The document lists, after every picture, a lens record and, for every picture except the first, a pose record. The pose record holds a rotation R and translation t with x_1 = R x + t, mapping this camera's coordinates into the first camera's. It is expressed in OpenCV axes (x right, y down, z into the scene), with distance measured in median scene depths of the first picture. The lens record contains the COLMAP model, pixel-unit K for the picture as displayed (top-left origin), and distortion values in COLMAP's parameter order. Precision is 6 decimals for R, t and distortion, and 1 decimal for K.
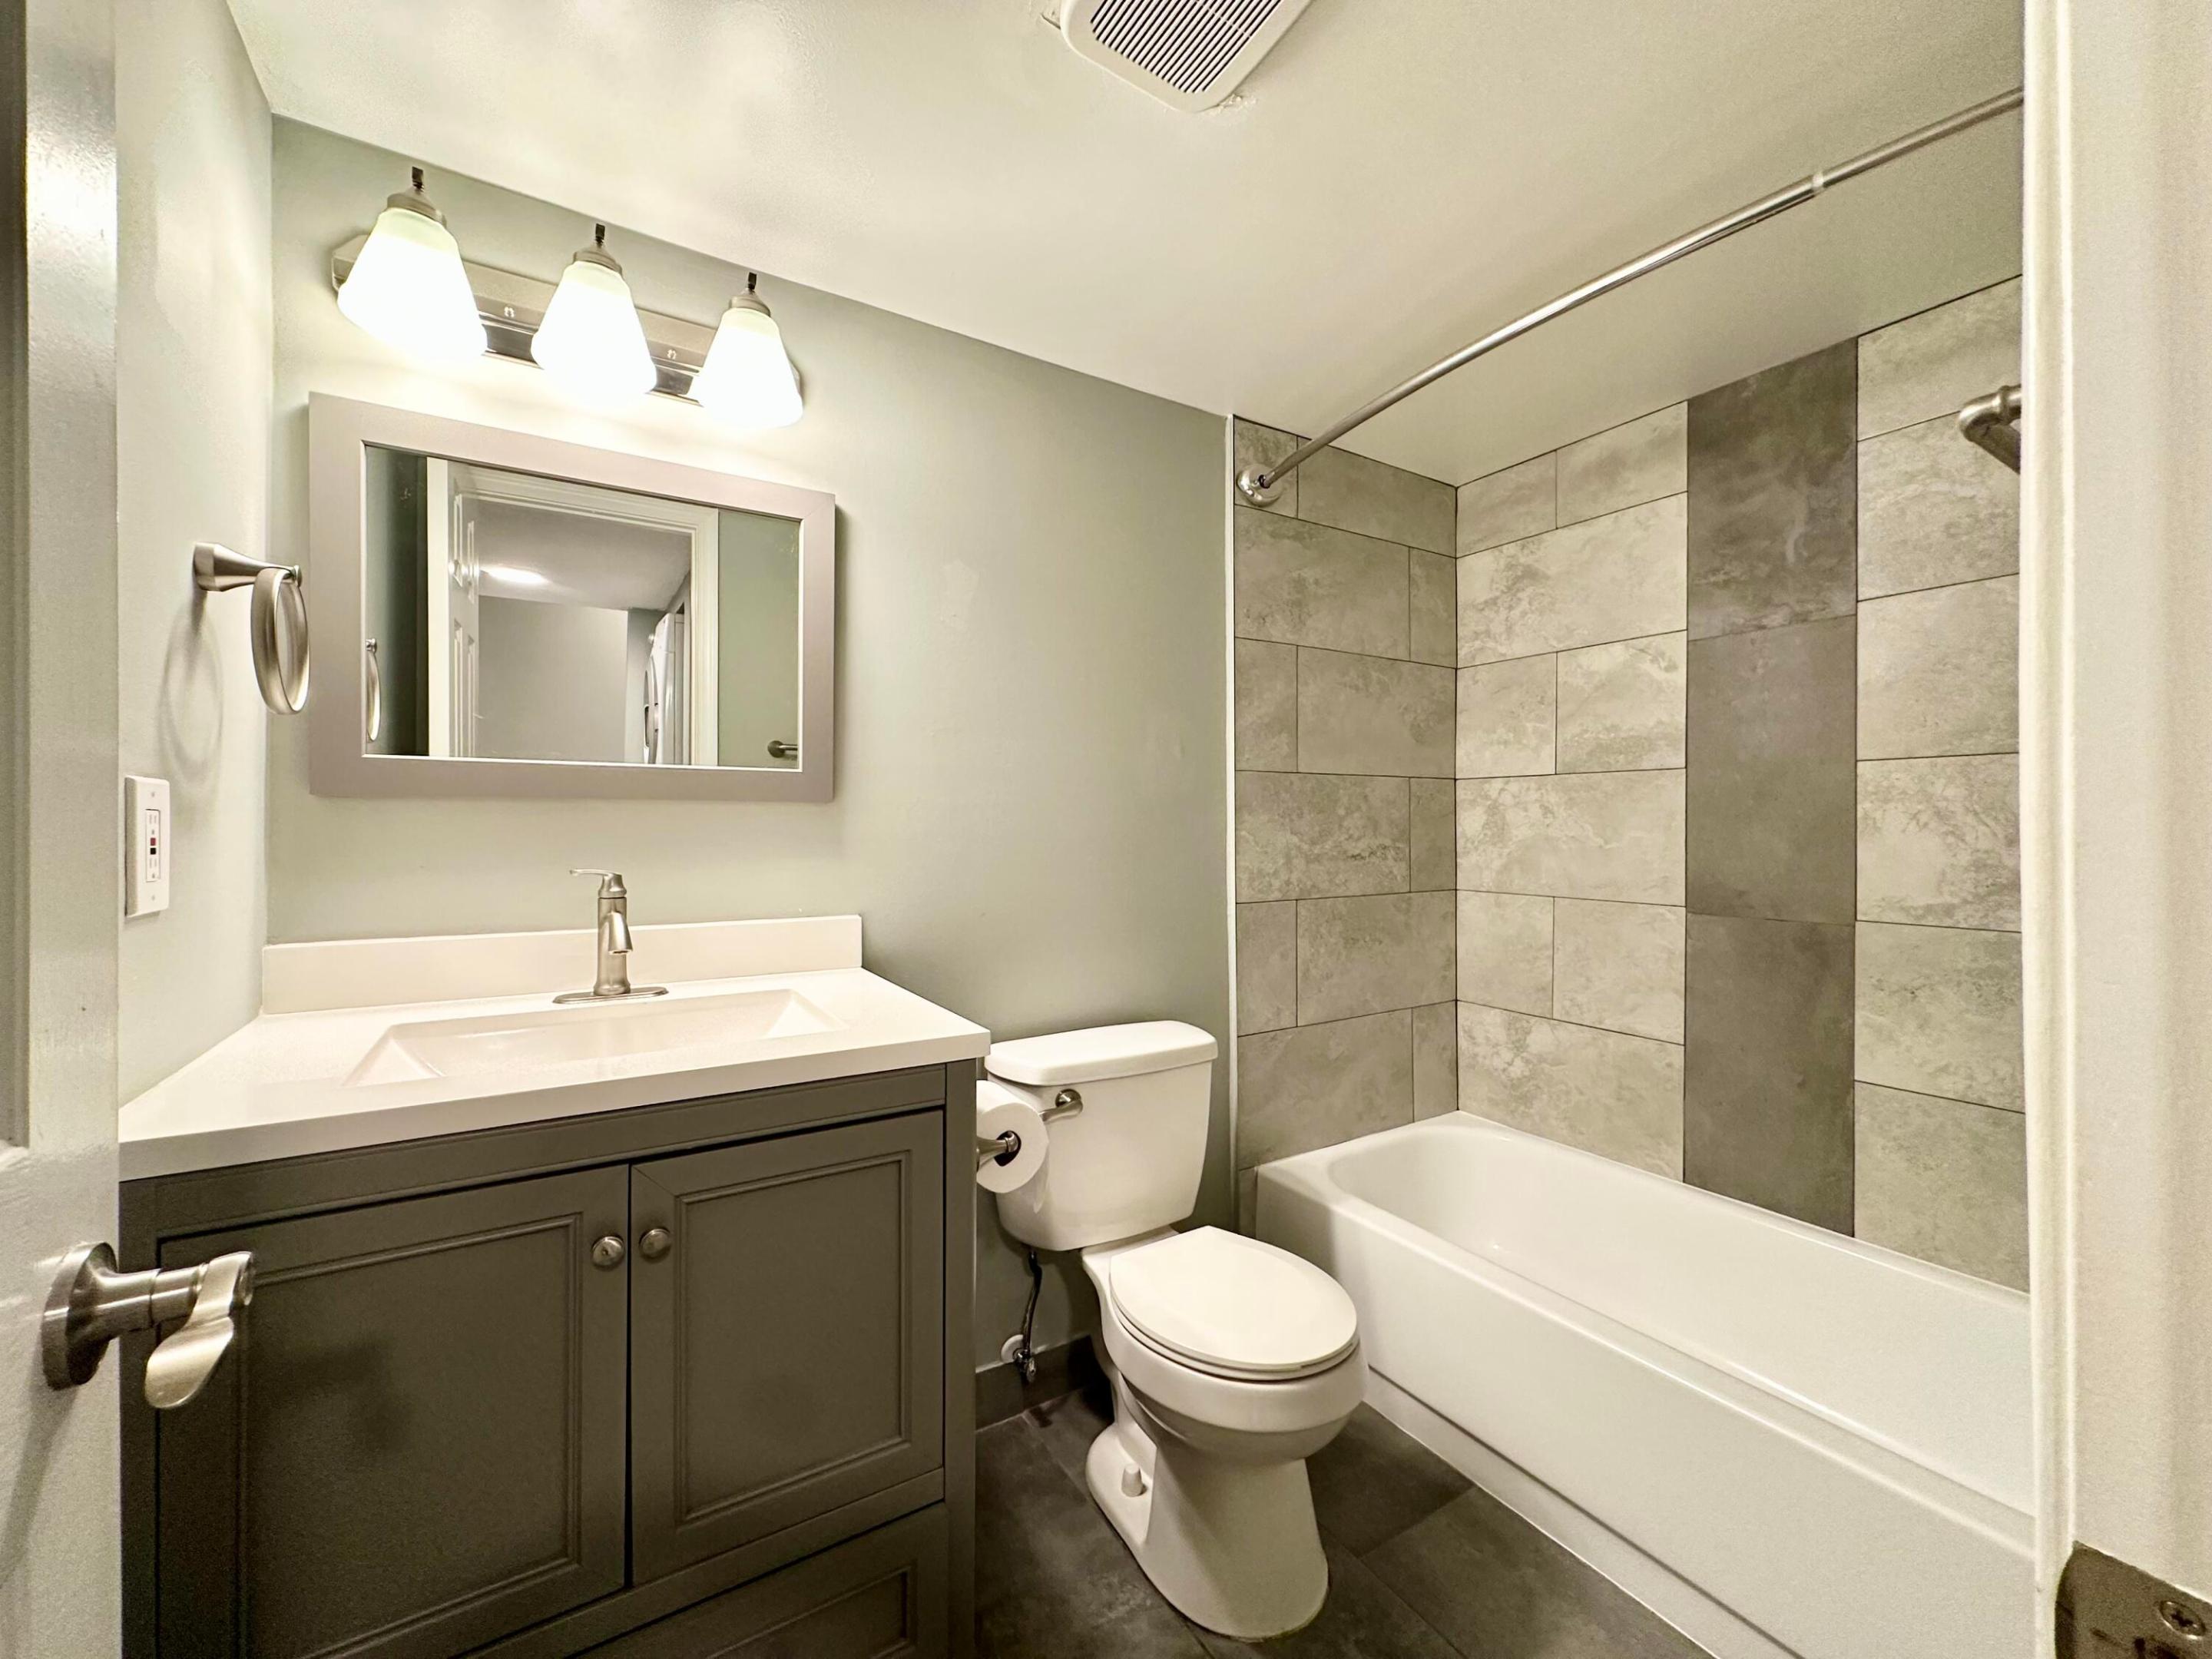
lens RADIAL K [[879.3, 0, 1106.1], [0, 879.3, 828.9], [0, 0, 1]] dist [-0.003235, 0.001001]
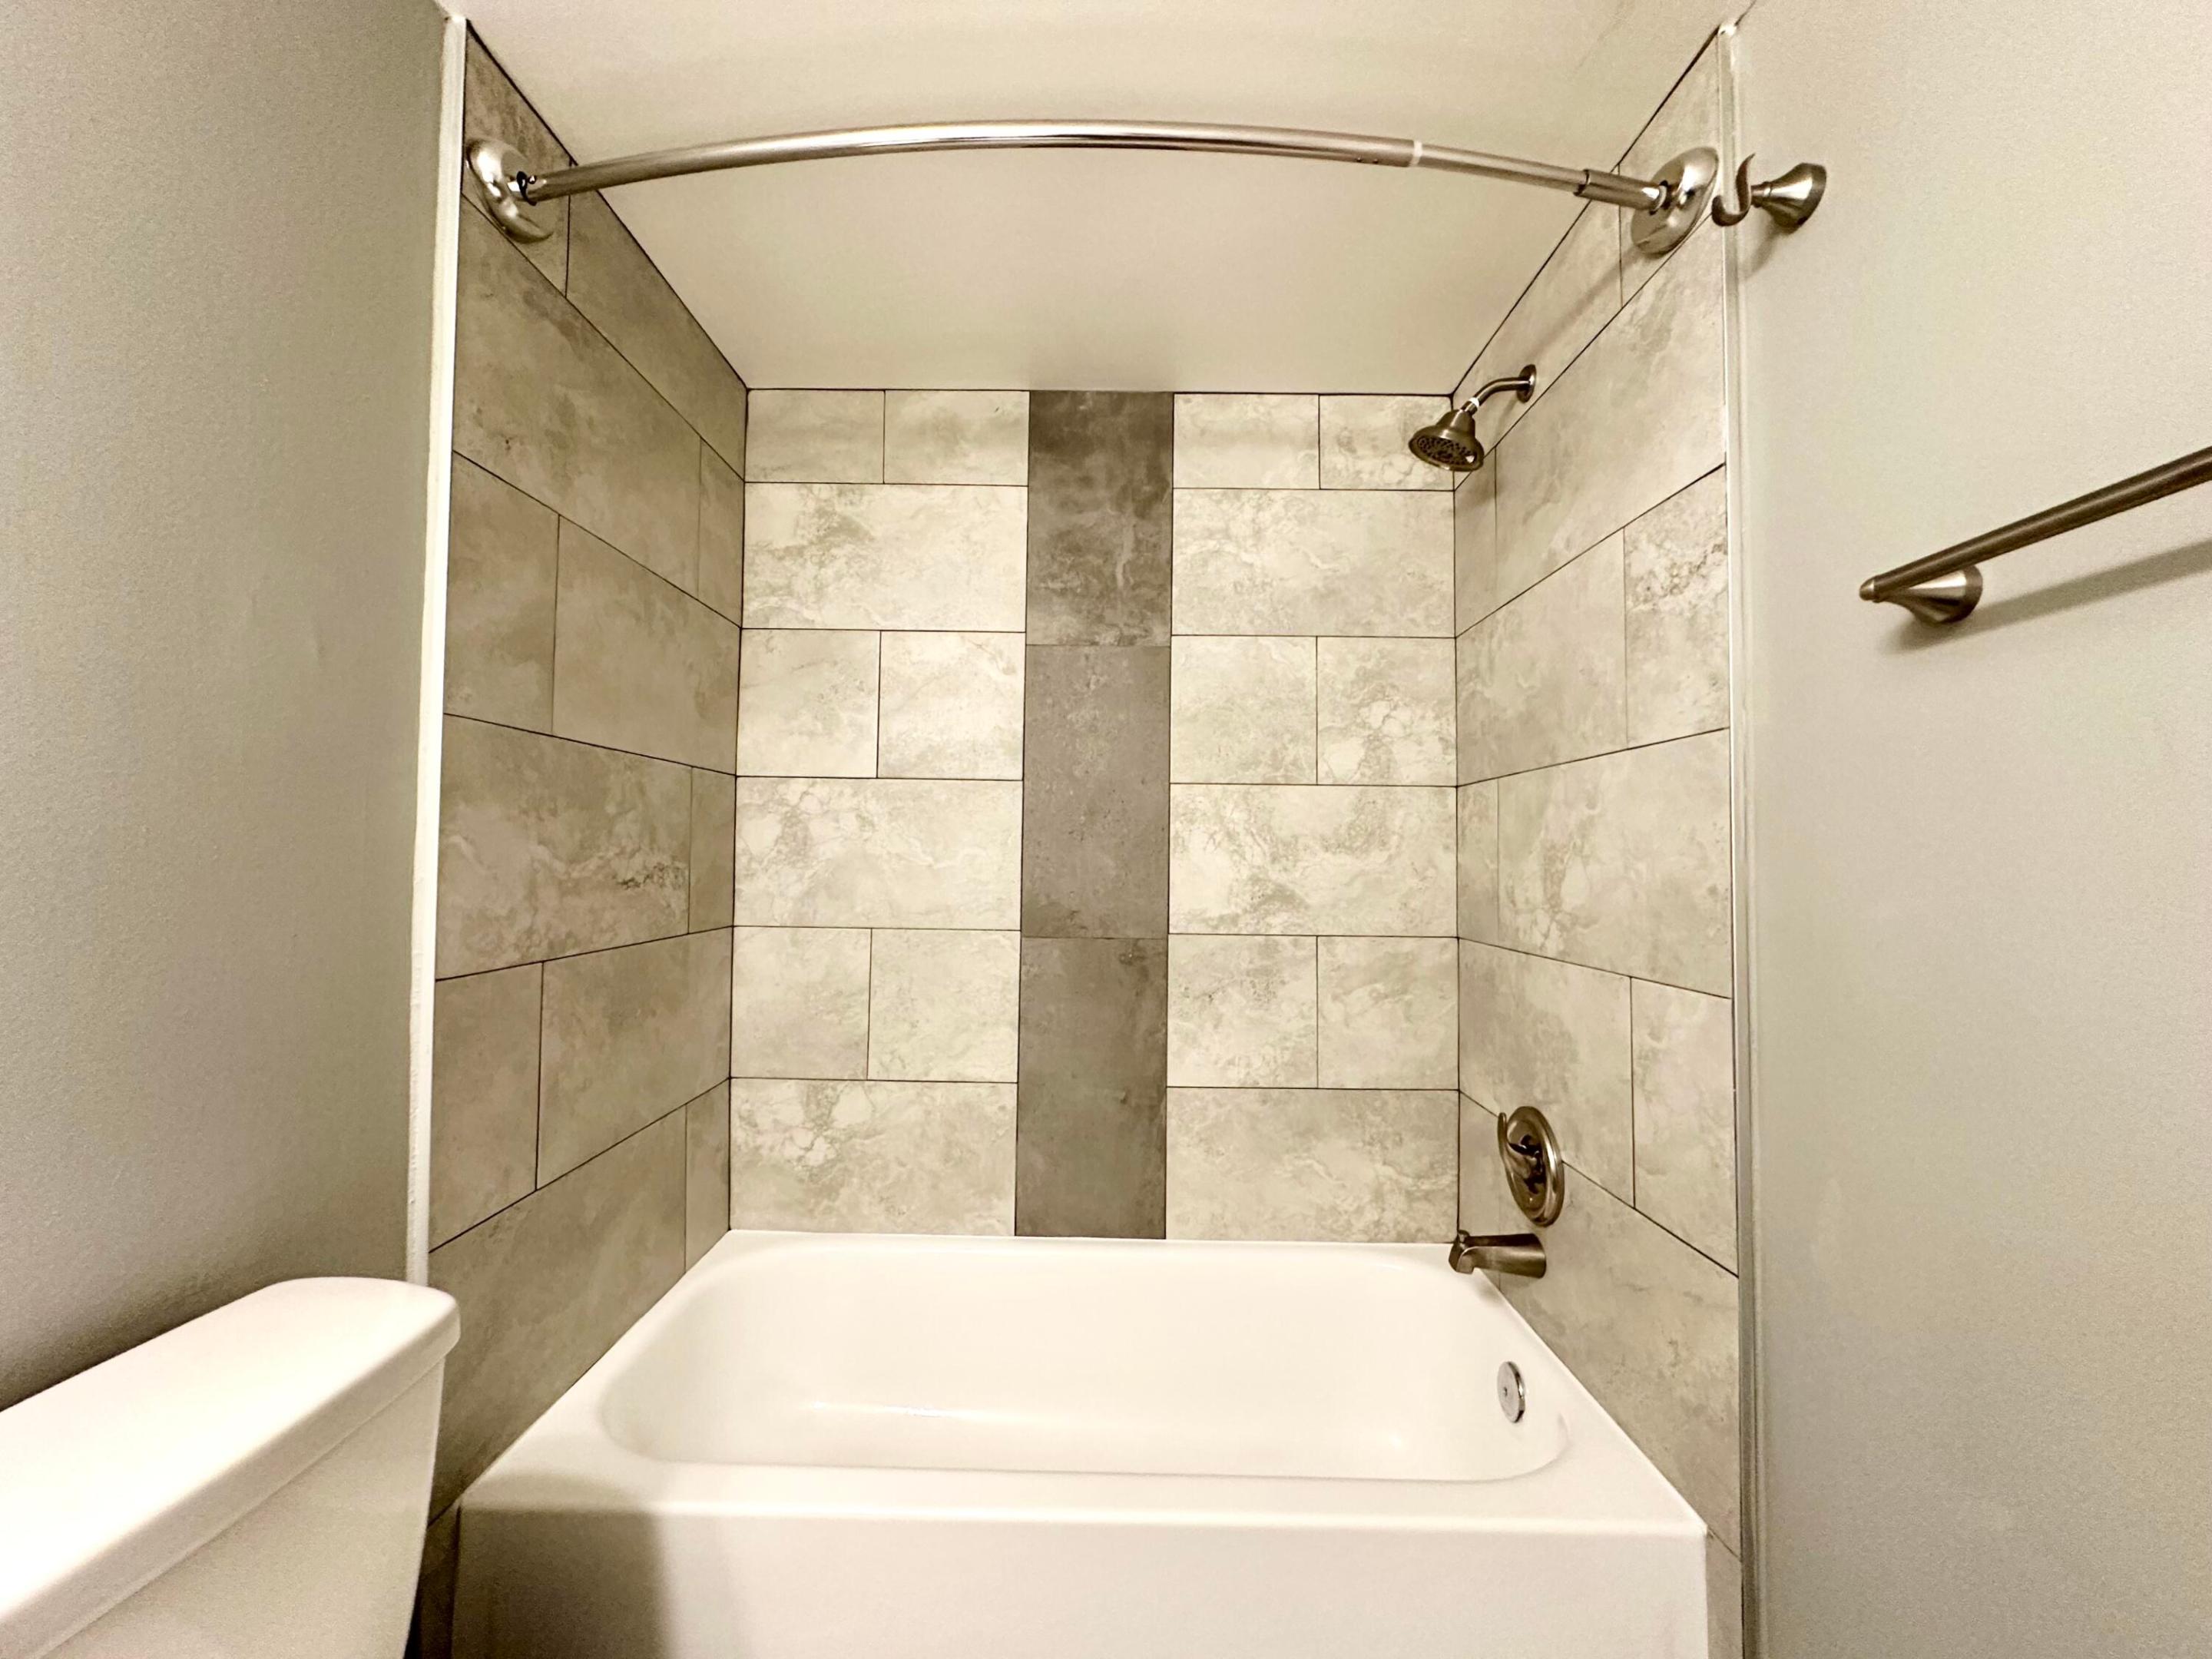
lens RADIAL K [[879.3, 0, 1107.1], [0, 879.3, 826.8], [0, 0, 1]] dist [-0.003235, 0.001001]
pose [[0.533855, 0.035499, 0.844831, -0.070814], [-0.009062, 0.999301, -0.036263, 0.012268], [-0.845528, 0.011704, 0.533804, 0.413732]]
